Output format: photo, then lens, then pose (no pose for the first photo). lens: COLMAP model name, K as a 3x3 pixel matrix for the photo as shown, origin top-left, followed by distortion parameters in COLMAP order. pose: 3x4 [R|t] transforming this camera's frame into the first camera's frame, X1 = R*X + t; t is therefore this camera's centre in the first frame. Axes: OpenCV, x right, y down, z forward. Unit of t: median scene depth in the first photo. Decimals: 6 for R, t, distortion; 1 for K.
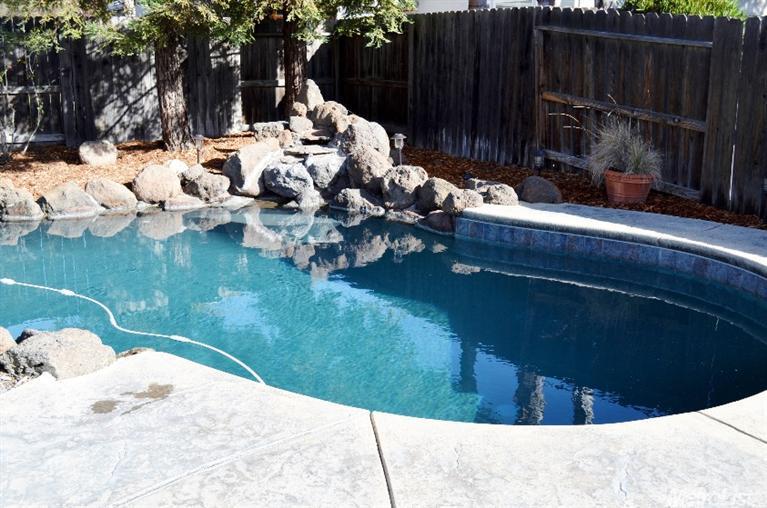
lens RADIAL K [[858.9, 0, 383.5], [0, 858.9, 254.0], [0, 0, 1]] dist [-0.050062, 0.013637]
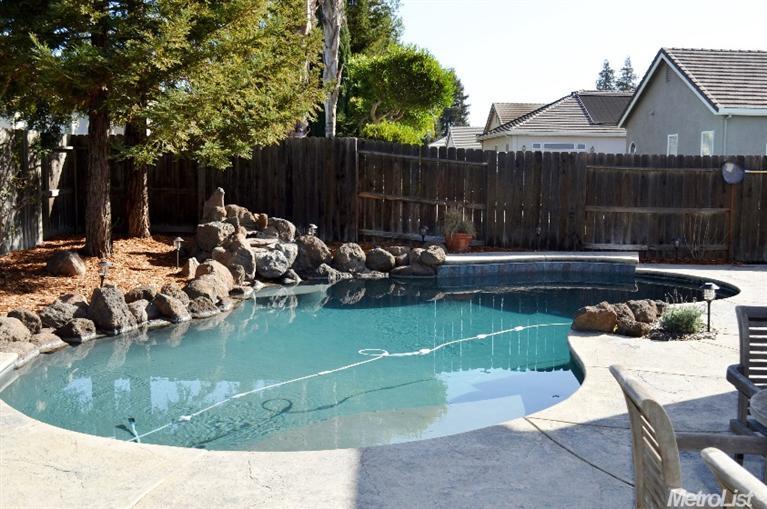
lens RADIAL K [[858.9, 0, 383.5], [0, 858.9, 254.5], [0, 0, 1]] dist [-0.050062, 0.013637]
pose [[0.452431, -0.083053, 0.887924, -1.179950], [0.192720, 0.981233, -0.006418, -0.060393], [-0.870727, 0.174024, 0.459946, 0.265262]]
